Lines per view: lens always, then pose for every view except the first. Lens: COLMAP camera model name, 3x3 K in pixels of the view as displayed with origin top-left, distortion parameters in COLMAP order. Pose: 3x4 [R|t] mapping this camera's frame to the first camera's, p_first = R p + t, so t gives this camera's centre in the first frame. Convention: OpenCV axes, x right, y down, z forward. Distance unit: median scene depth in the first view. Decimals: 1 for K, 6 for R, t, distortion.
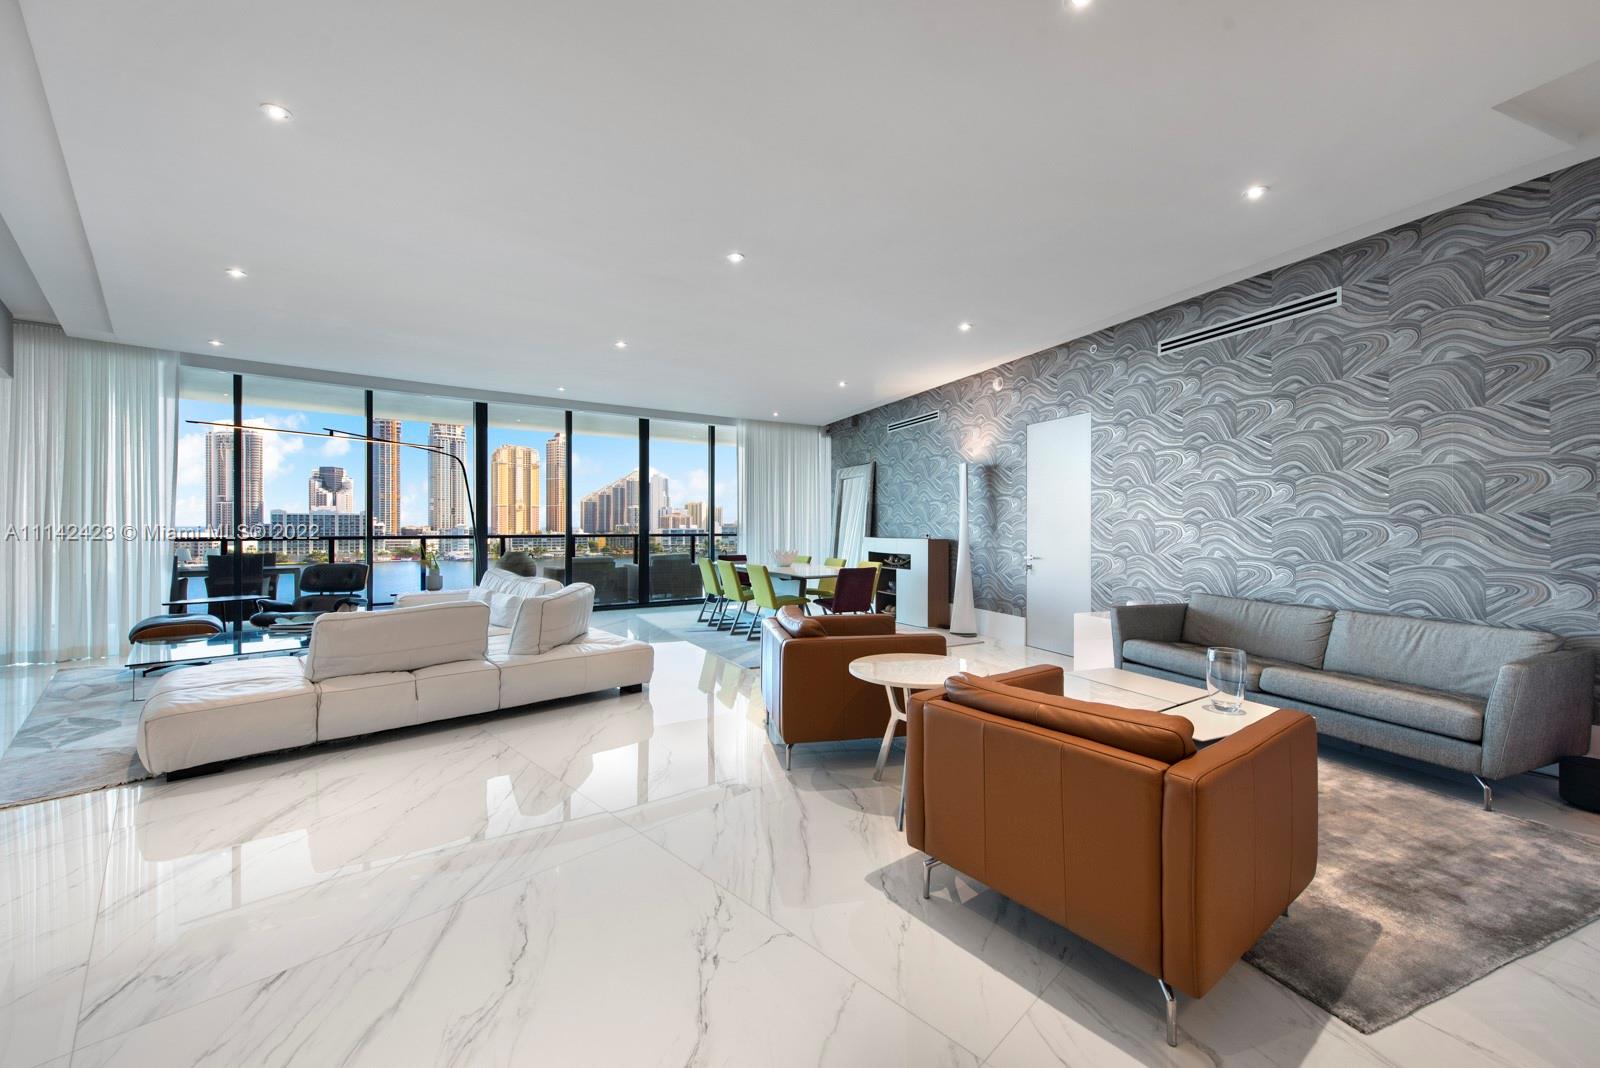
lens RADIAL K [[648.9, 0, 807.4], [0, 648.9, 530.8], [0, 0, 1]] dist [0.024116, -0.003599]
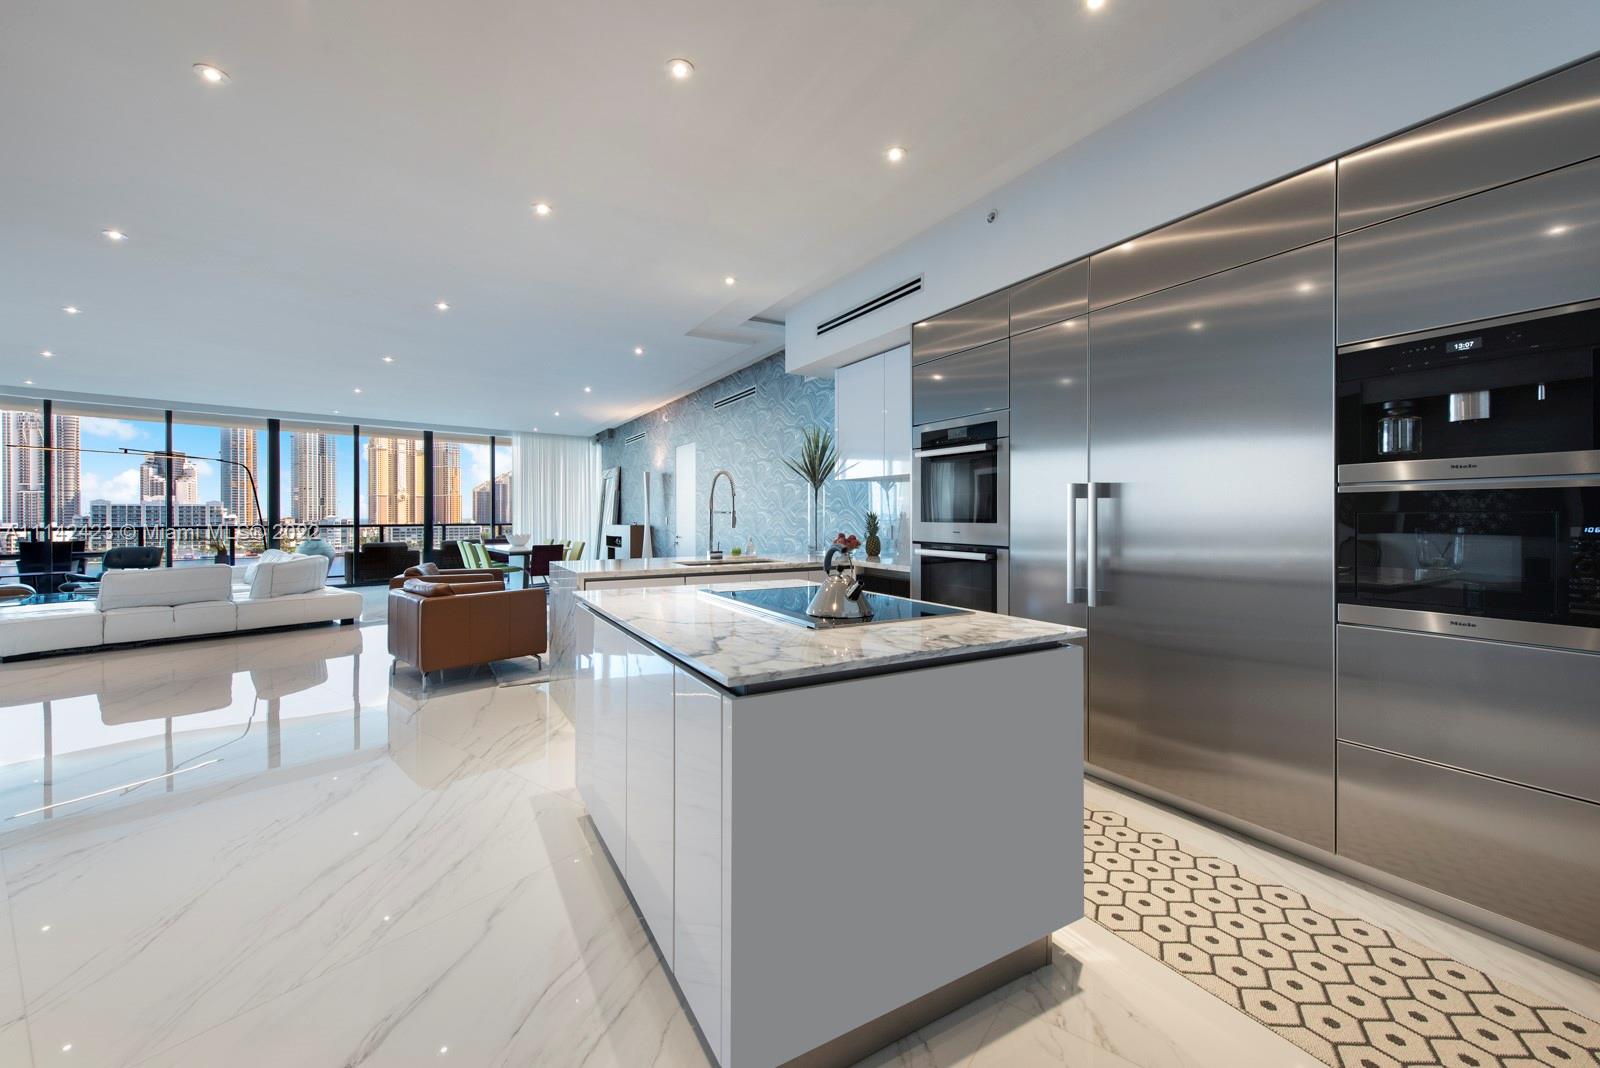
lens RADIAL K [[648.9, 0, 813.7], [0, 648.9, 518.9], [0, 0, 1]] dist [0.024116, -0.003599]
pose [[0.989722, -0.004487, 0.142934, 0.301706], [0.004873, 0.999985, -0.002352, 0.003874], [-0.142922, 0.003024, 0.989729, -0.350393]]
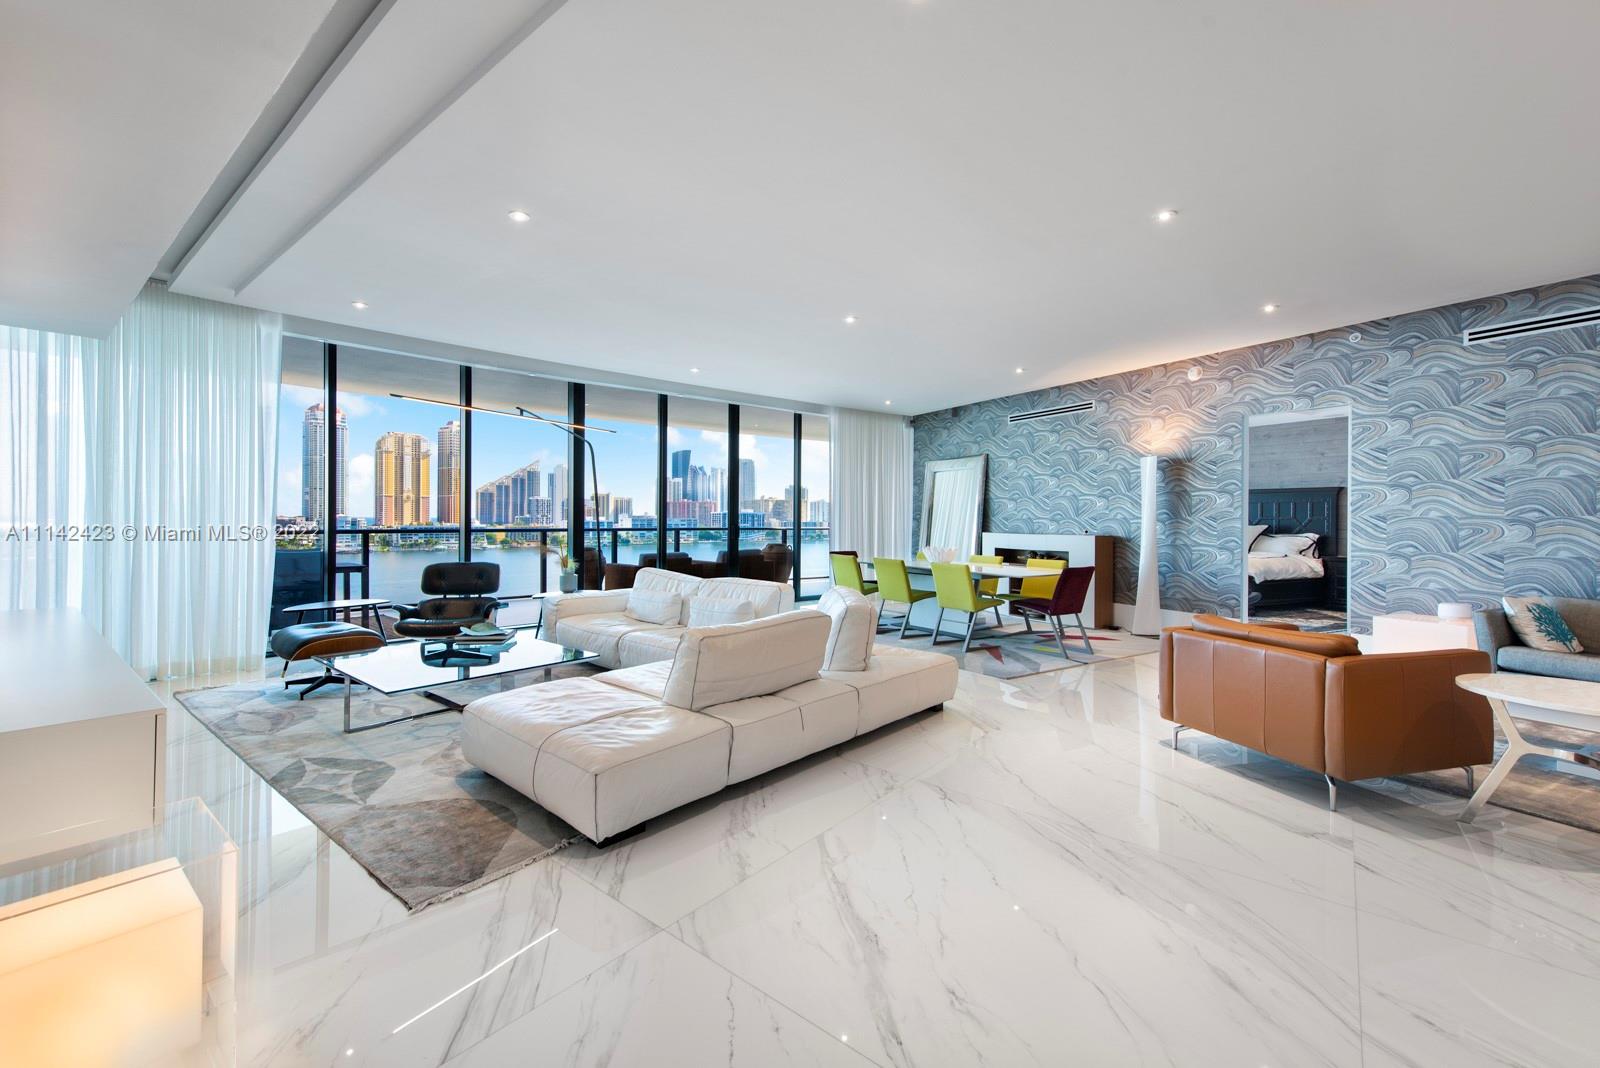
lens RADIAL K [[648.9, 0, 774.2], [0, 648.9, 522.1], [0, 0, 1]] dist [0.024116, -0.003599]
pose [[0.995339, 0.003327, 0.096378, -0.306606], [-0.003146, 0.999993, -0.002027, -0.002662], [-0.096385, 0.001715, 0.995343, 0.074818]]
